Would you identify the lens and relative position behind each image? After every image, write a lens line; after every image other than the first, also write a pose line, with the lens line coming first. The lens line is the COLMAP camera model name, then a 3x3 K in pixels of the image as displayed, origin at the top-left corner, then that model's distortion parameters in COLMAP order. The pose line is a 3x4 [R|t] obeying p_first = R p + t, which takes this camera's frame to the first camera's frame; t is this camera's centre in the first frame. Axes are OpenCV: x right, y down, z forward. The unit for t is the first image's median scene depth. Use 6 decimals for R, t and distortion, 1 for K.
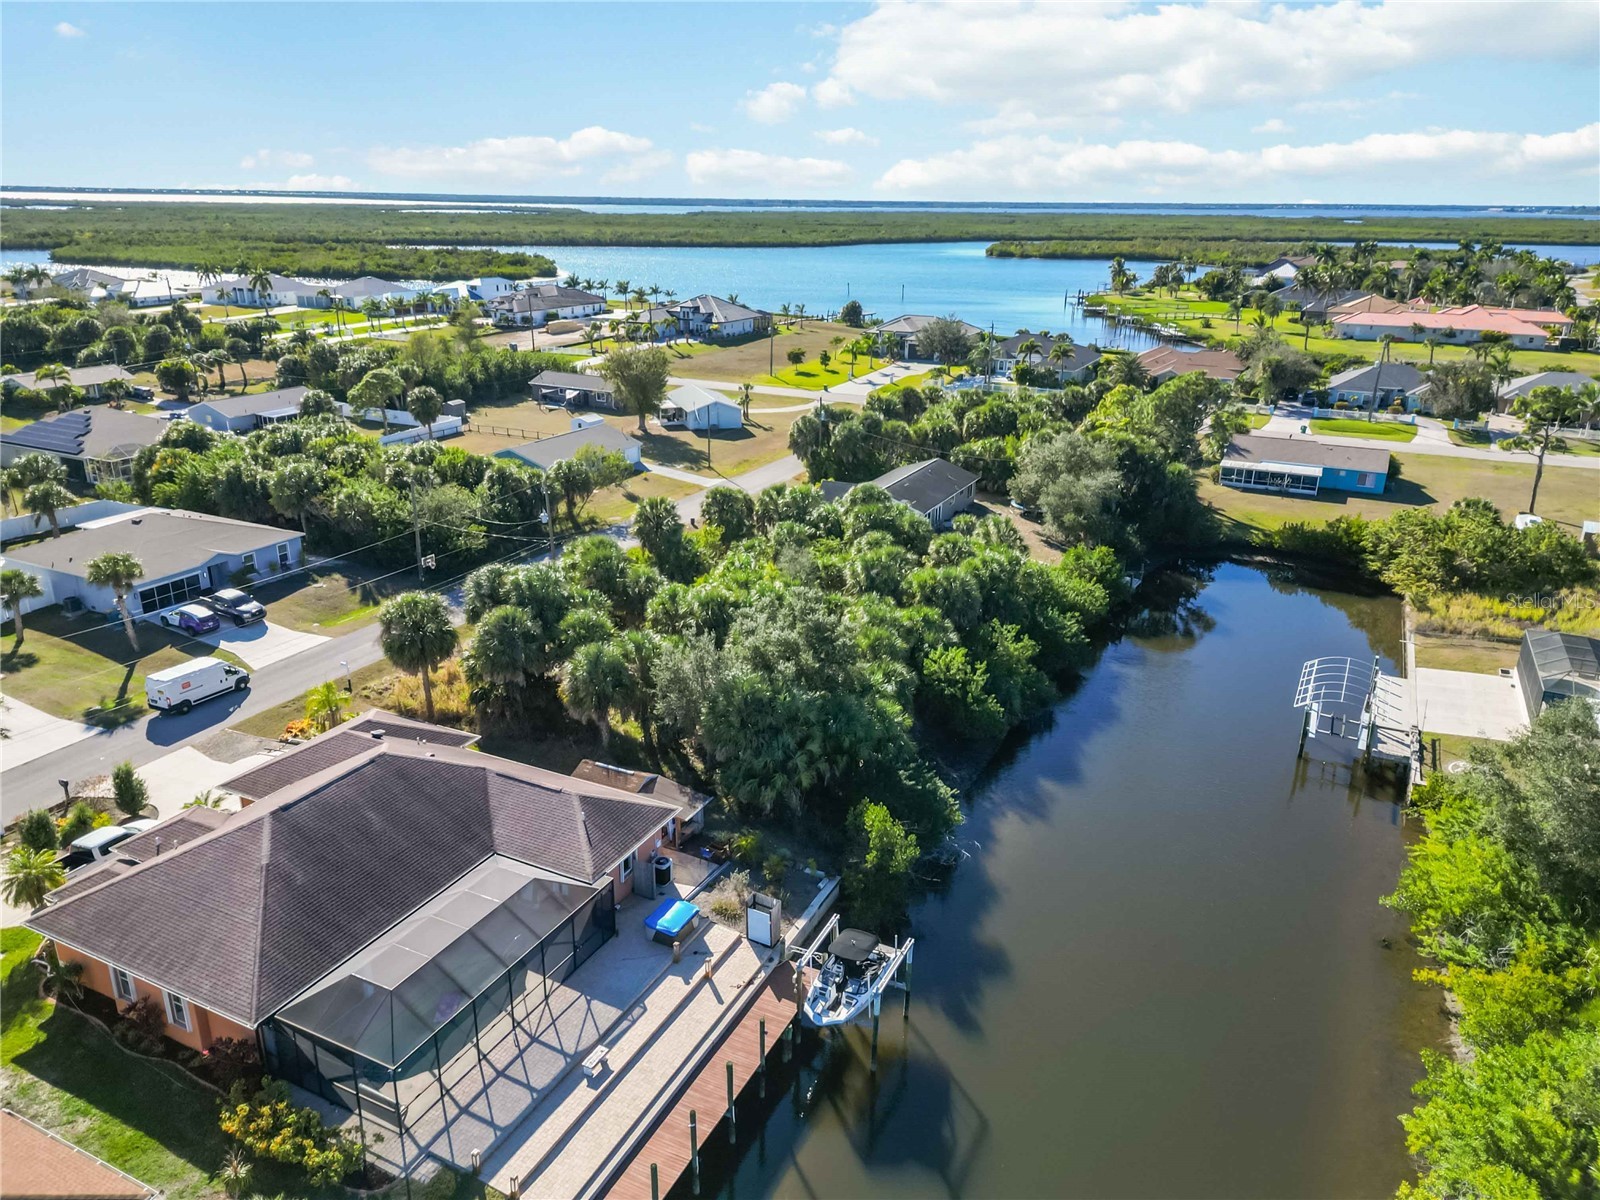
lens RADIAL K [[1119.1, 0, 800.0], [0, 1119.1, 600.0], [0, 0, 1]] dist [0.077890, -0.084154]
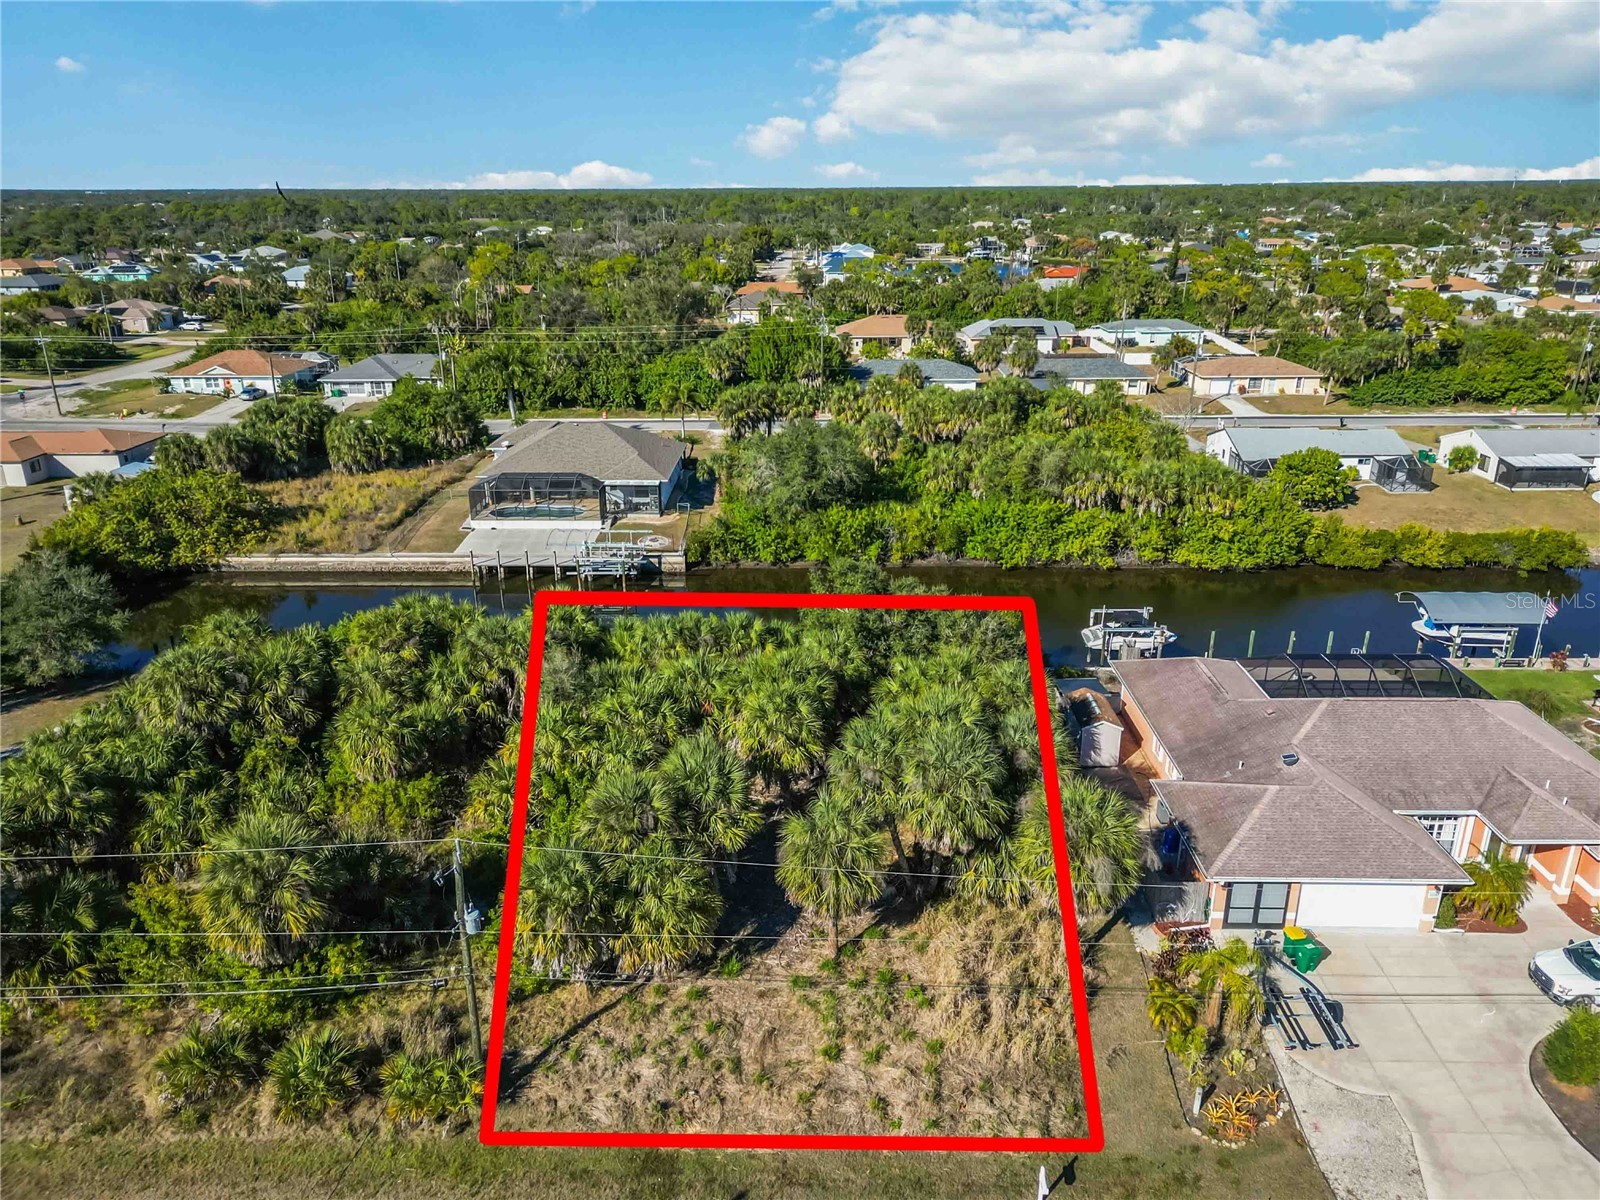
lens RADIAL K [[1119.1, 0, 800.0], [0, 1119.1, 600.0], [0, 0, 1]] dist [0.077890, -0.084154]
pose [[-0.429409, -0.320018, 0.844509, -0.399708], [0.305078, 0.828740, 0.469166, -0.220317], [-0.850021, 0.459105, -0.258238, 0.658674]]
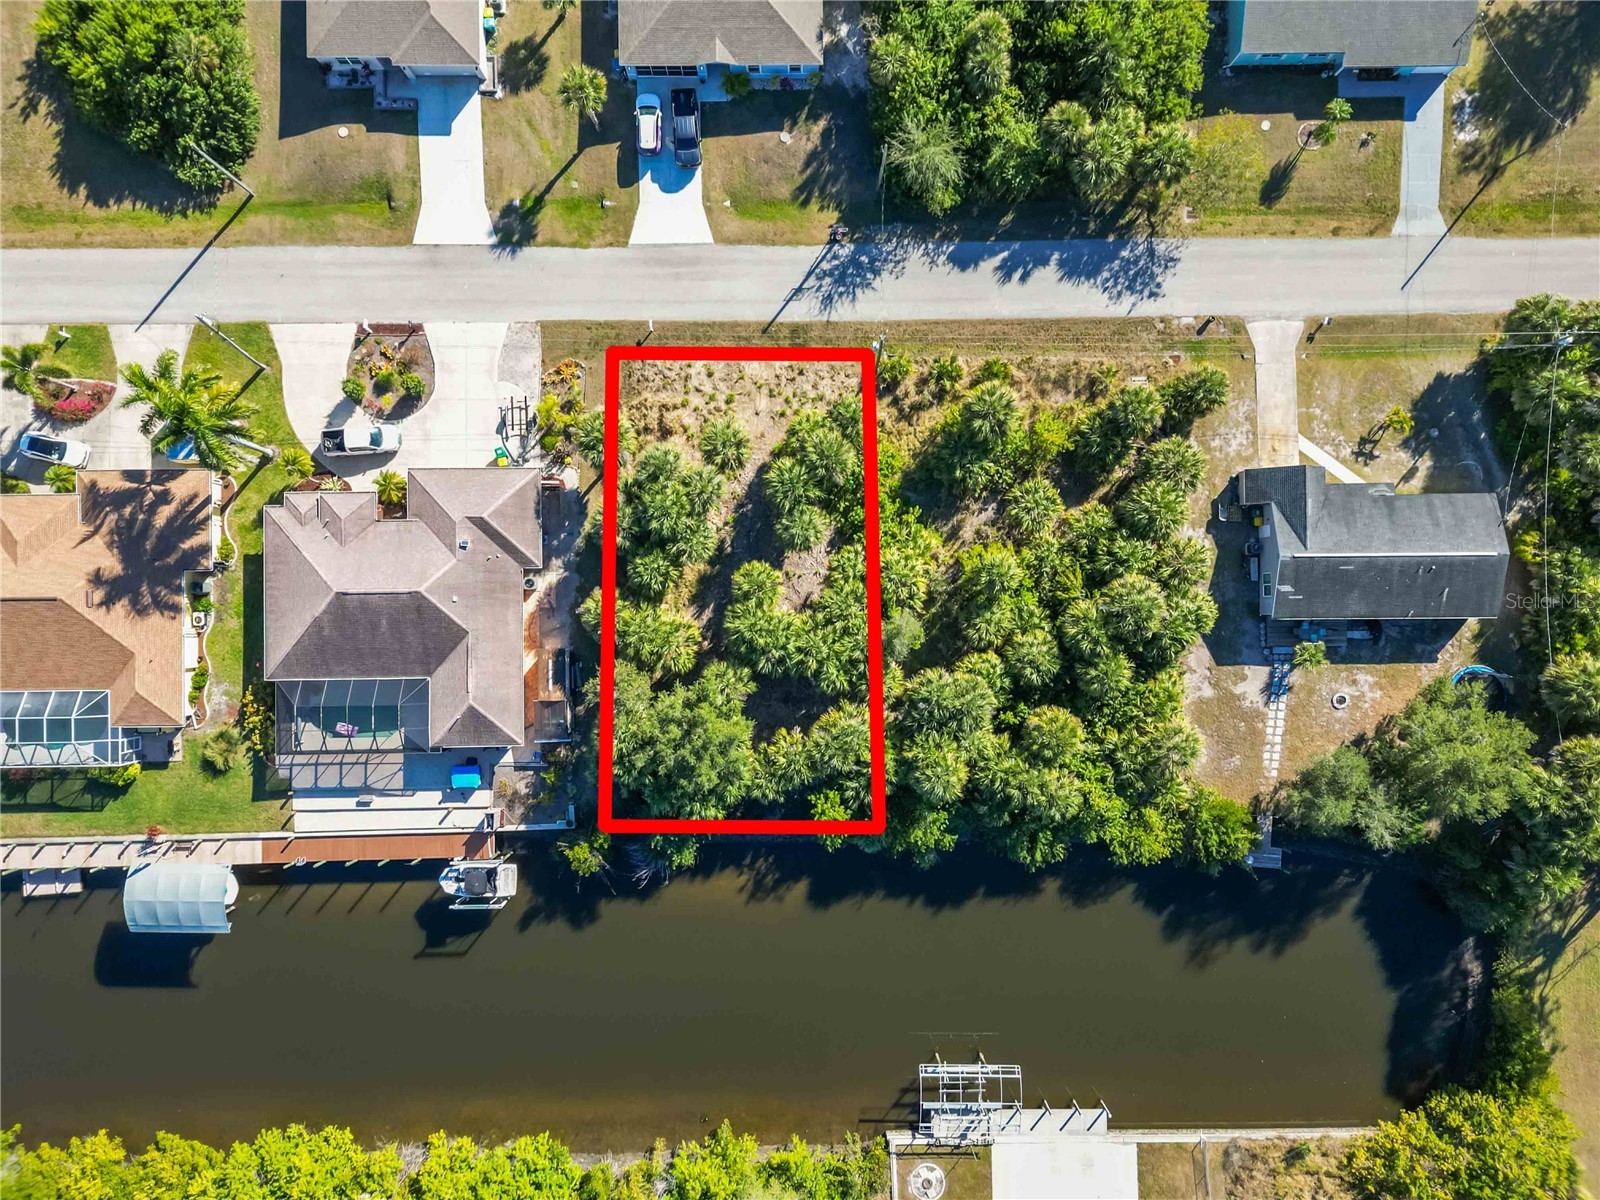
lens RADIAL K [[1119.1, 0, 800.0], [0, 1119.1, 600.0], [0, 0, 1]] dist [0.077890, -0.084154]
pose [[0.455185, 0.890208, -0.018333, -0.034540], [-0.299185, 0.172309, 0.938509, -0.623189], [0.838627, -0.421710, 0.344769, 0.367115]]
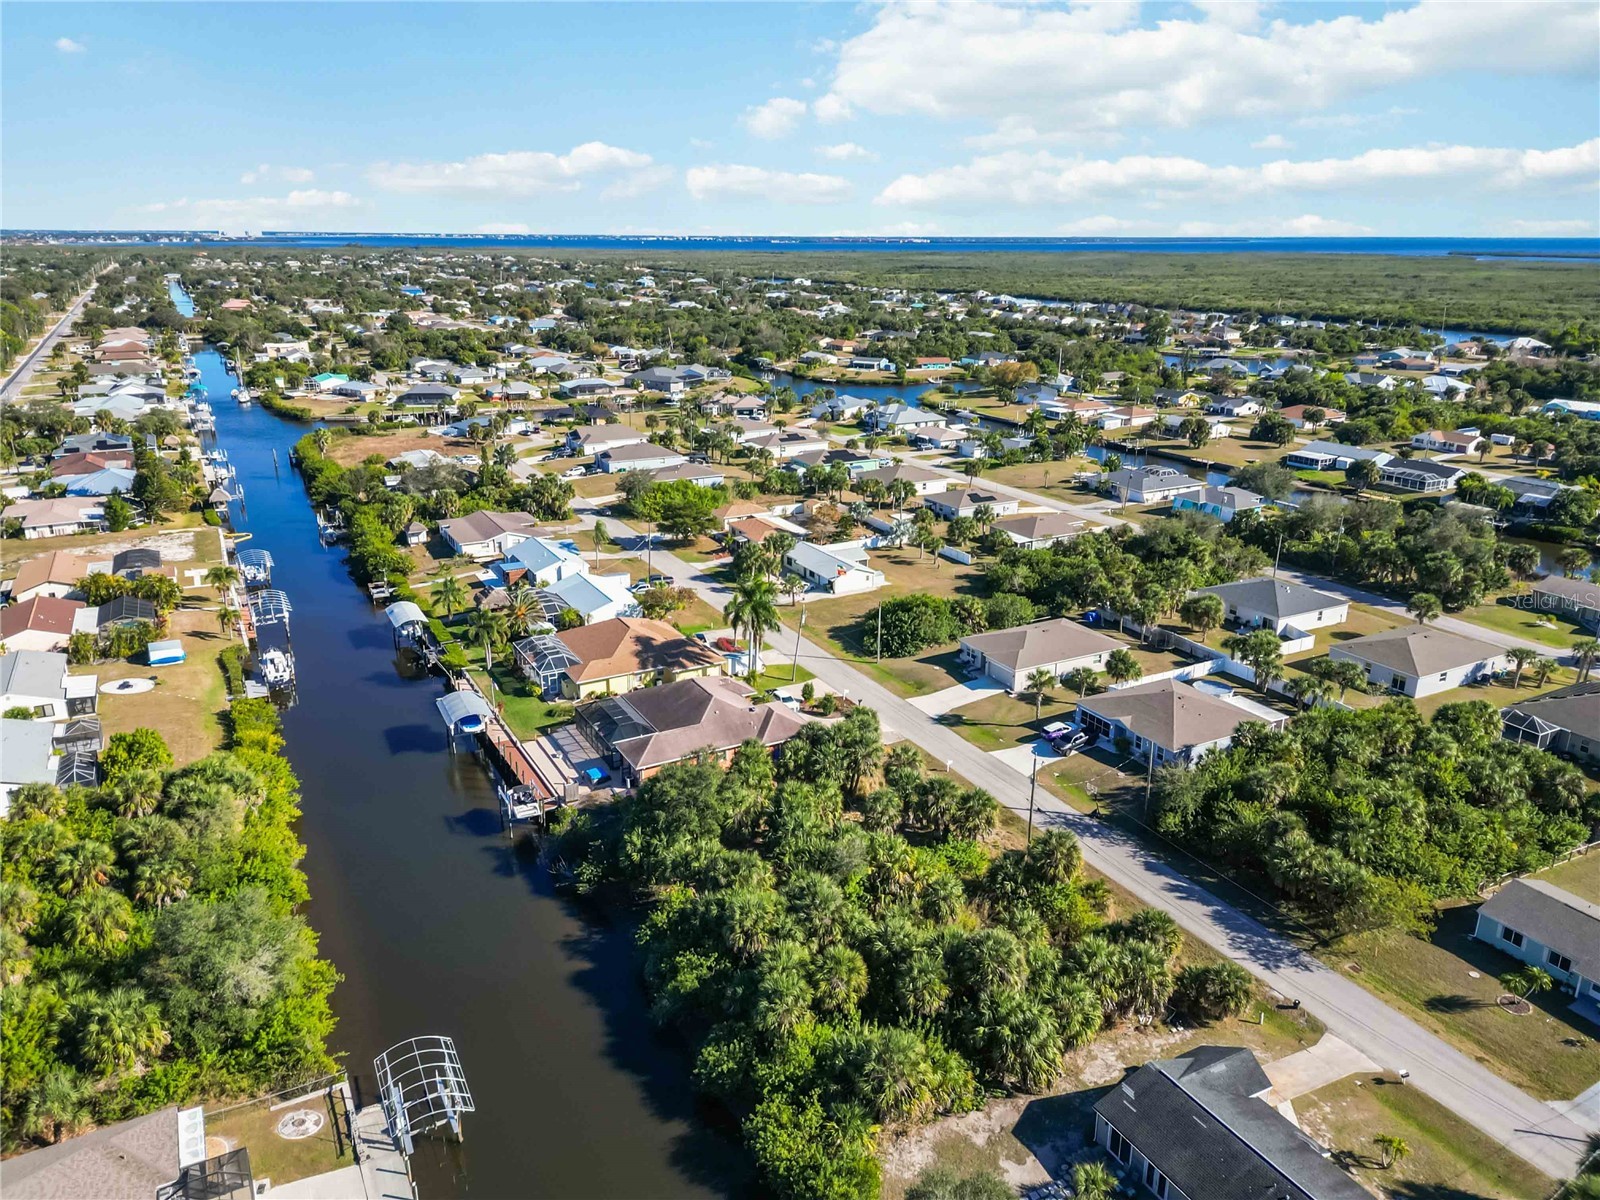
lens RADIAL K [[1119.1, 0, 800.0], [0, 1119.1, 600.0], [0, 0, 1]] dist [0.077890, -0.084154]
pose [[-0.572210, 0.239995, -0.784205, 0.562439], [-0.286766, 0.837308, 0.465490, -0.500311], [0.768337, 0.491242, -0.410293, 0.834009]]
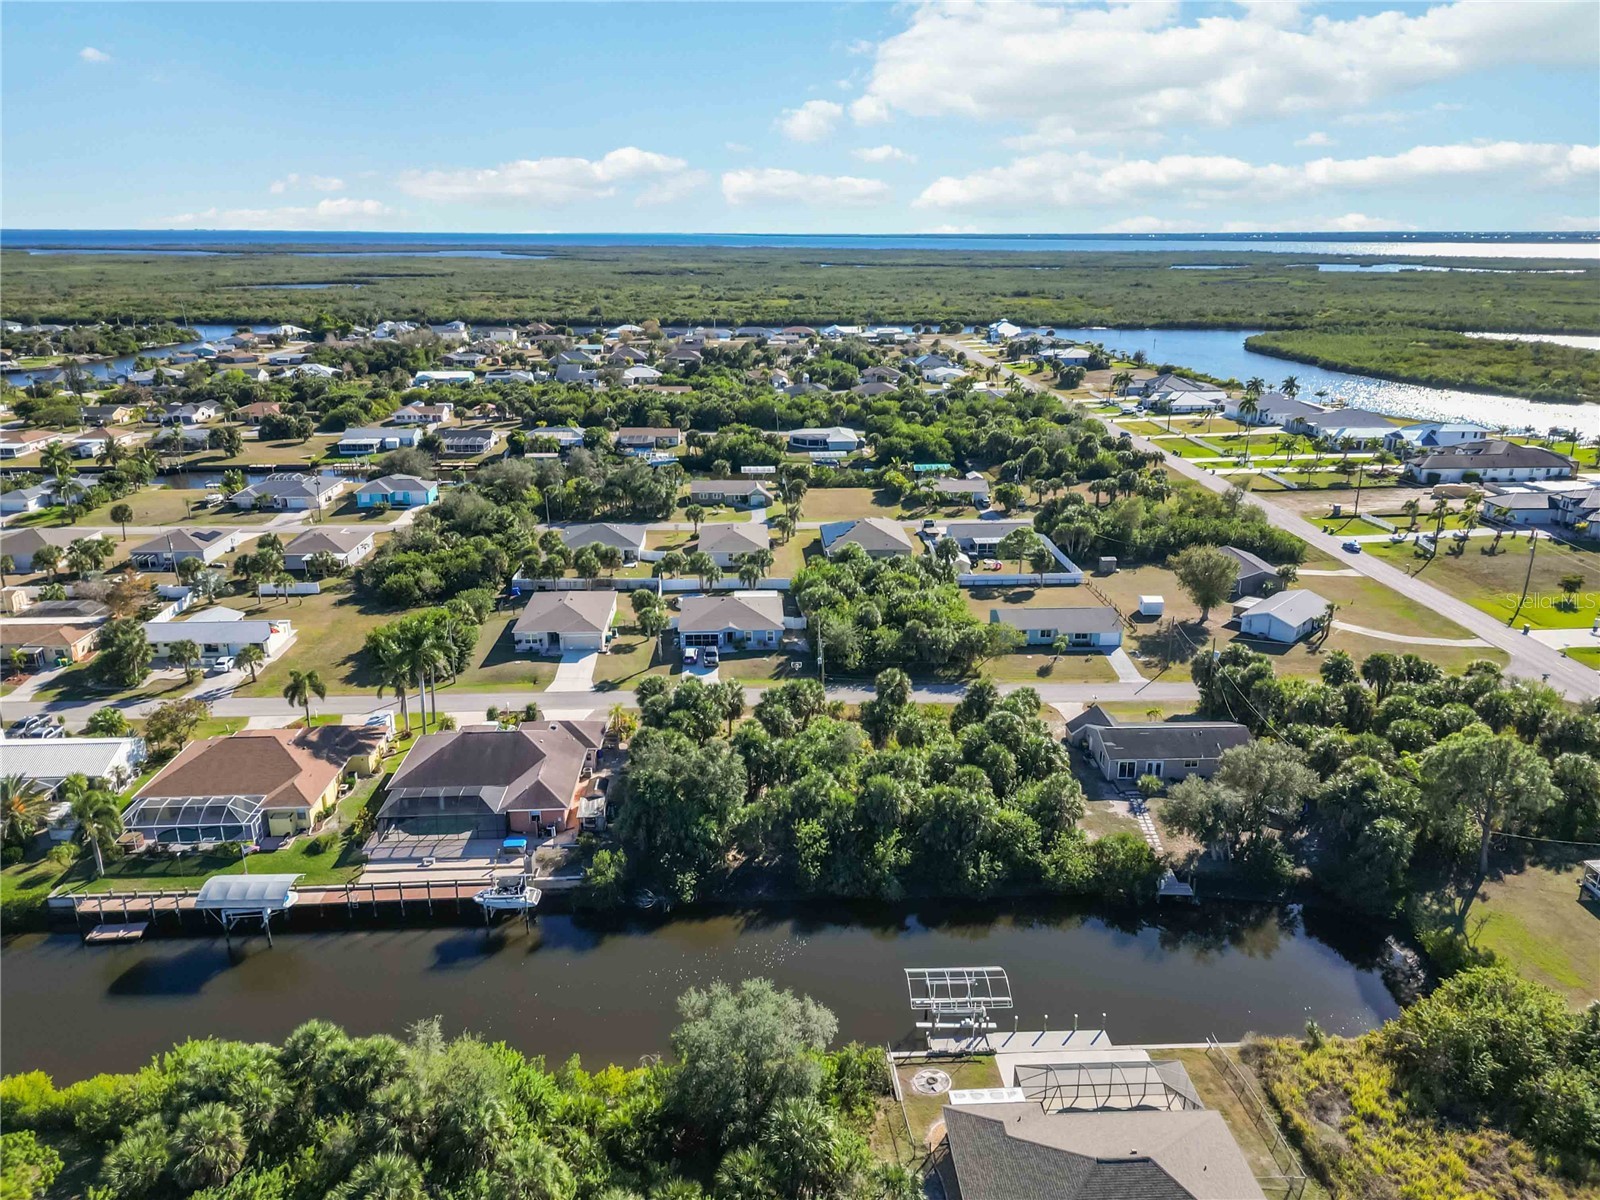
lens RADIAL K [[1131.2, 0, 800.0], [0, 1131.2, 600.0], [0, 0, 1]] dist [0.045207, -0.002634]
pose [[0.489843, 0.258627, -0.832566, 0.745200], [-0.288414, 0.949286, 0.125195, -0.241385], [0.822722, 0.178798, 0.539593, 0.062134]]
